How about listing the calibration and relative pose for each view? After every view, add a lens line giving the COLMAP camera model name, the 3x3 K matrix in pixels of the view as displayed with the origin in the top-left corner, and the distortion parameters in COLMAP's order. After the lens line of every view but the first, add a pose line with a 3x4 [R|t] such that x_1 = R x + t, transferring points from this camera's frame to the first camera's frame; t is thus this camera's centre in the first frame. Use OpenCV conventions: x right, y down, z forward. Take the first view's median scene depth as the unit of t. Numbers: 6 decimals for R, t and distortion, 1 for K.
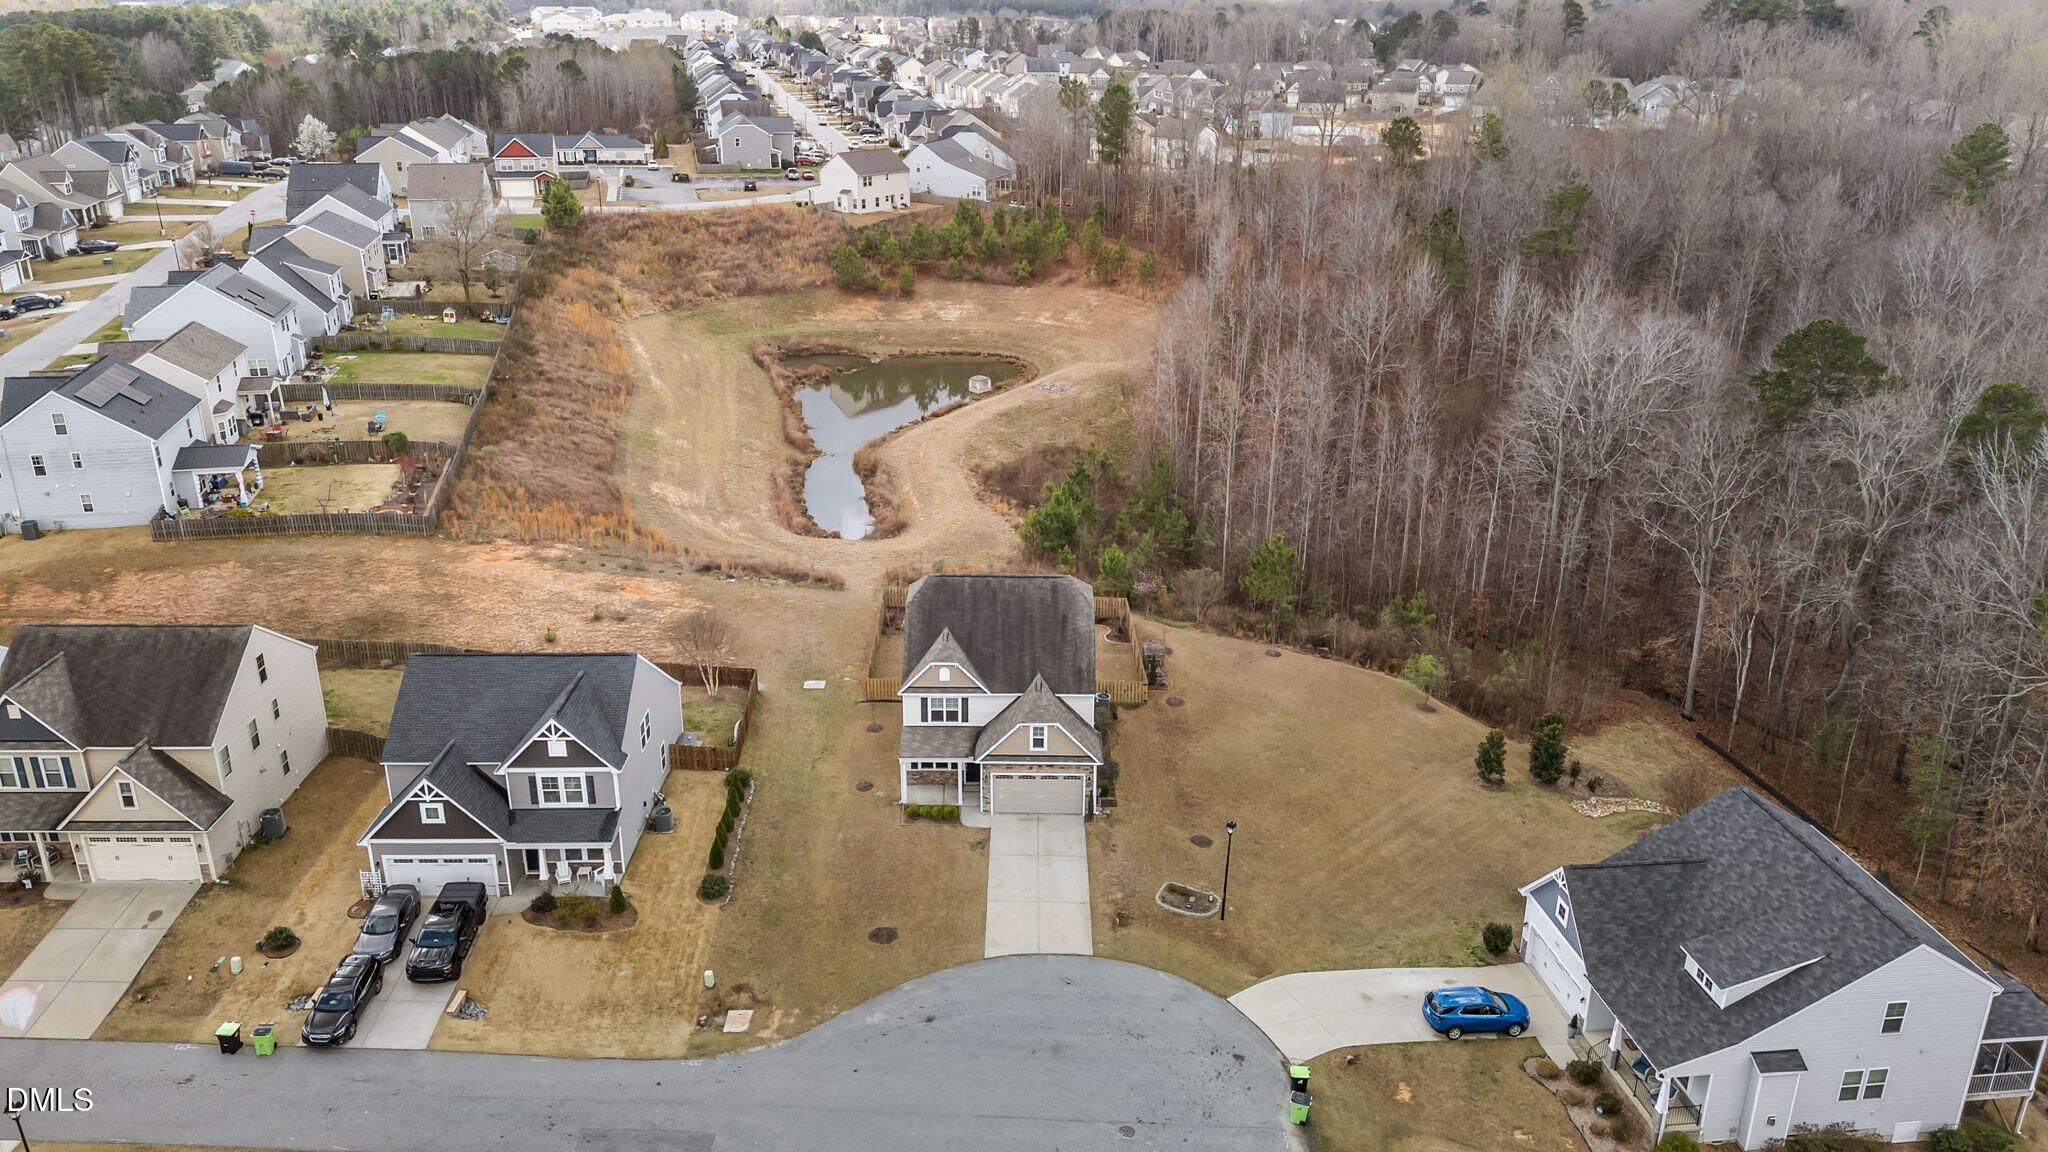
lens RADIAL K [[1510.2, 0, 1024.2], [0, 1510.2, 575.2], [0, 0, 1]] dist [0.004792, -0.007153]
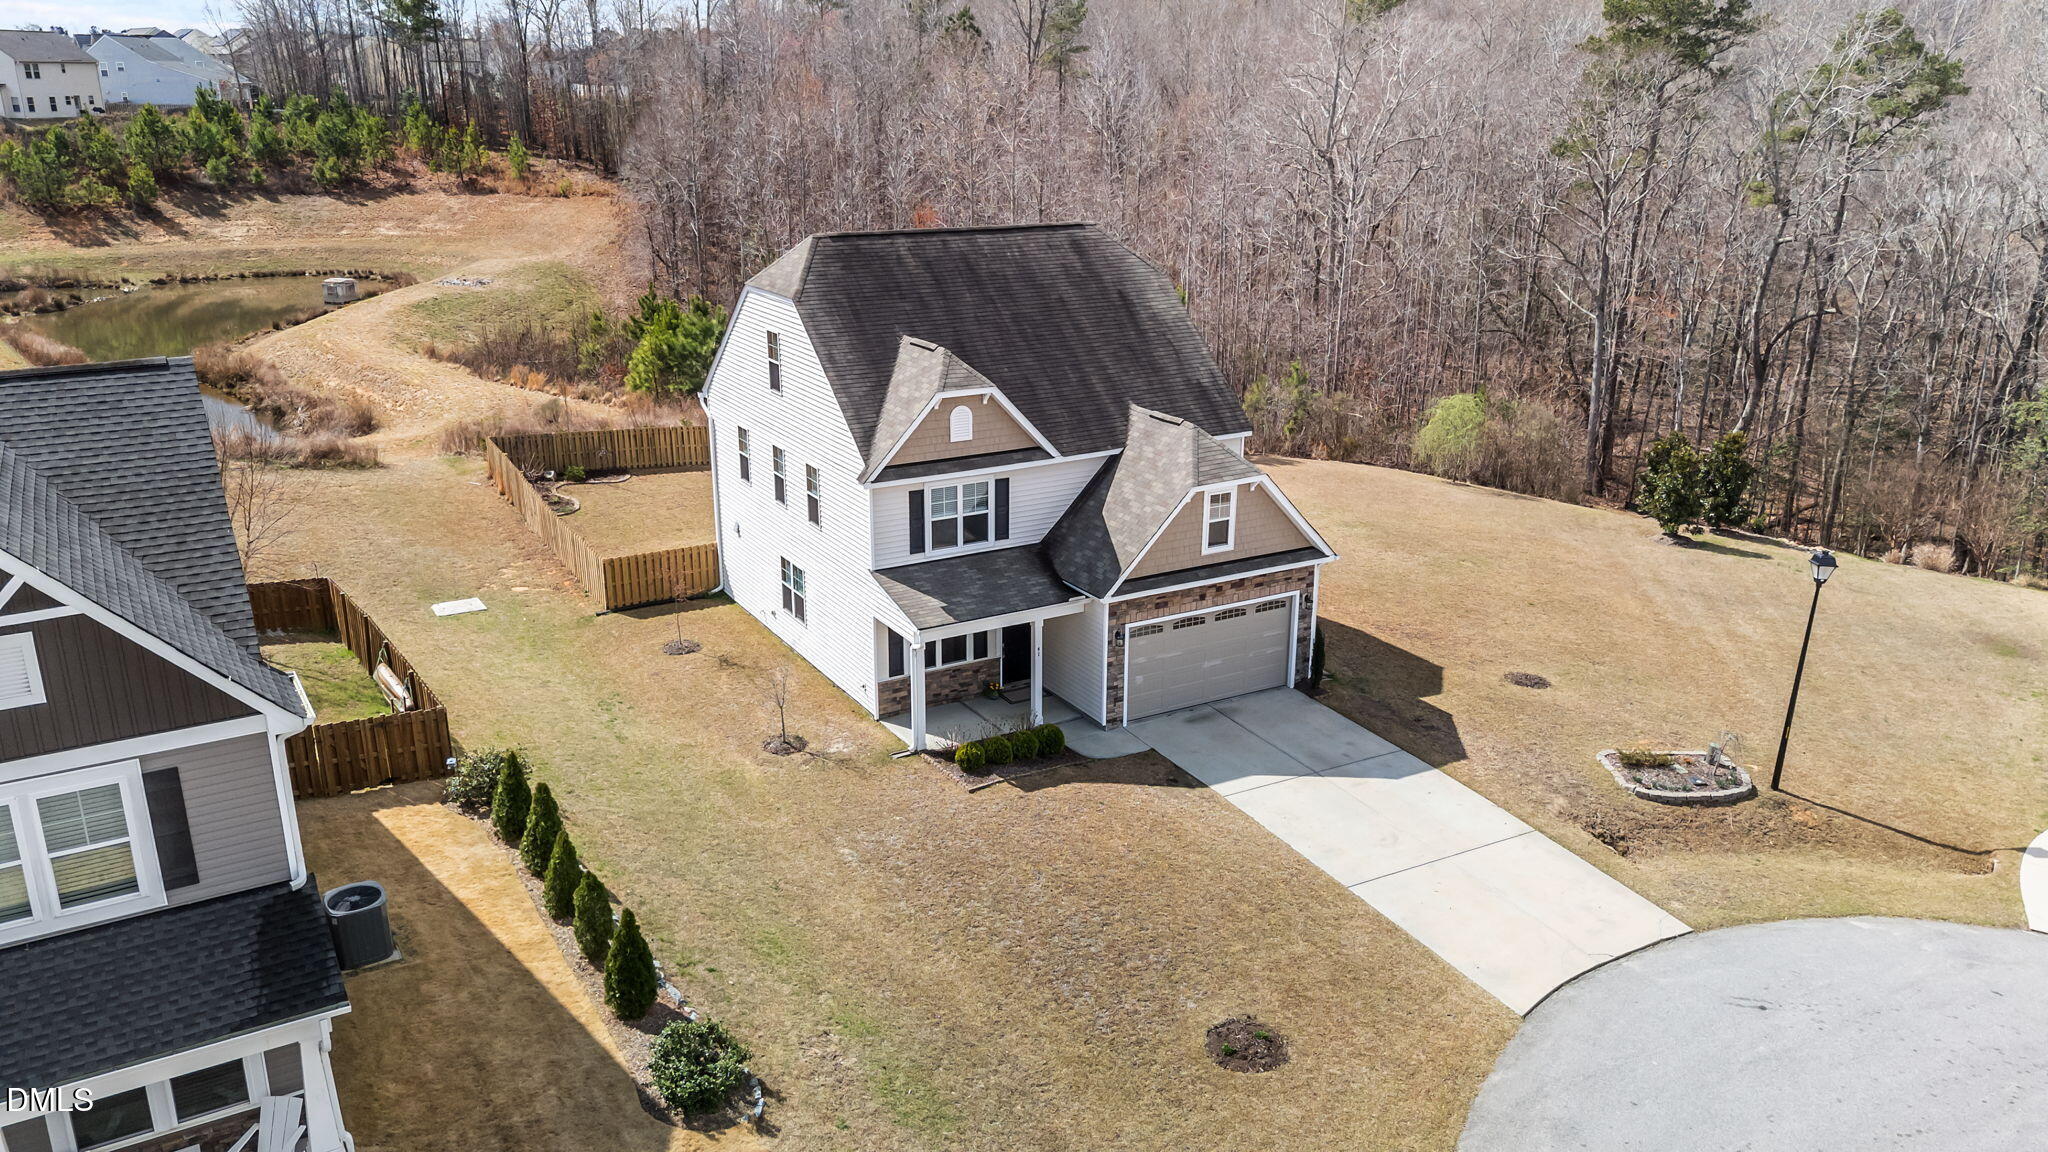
lens RADIAL K [[1510.2, 0, 1024.9], [0, 1510.2, 577.9], [0, 0, 1]] dist [0.004792, -0.007153]
pose [[0.856304, -0.155271, 0.492580, -0.249110], [0.181866, 0.983304, -0.006199, 0.113208], [-0.483393, 0.094891, 0.870245, 0.632261]]
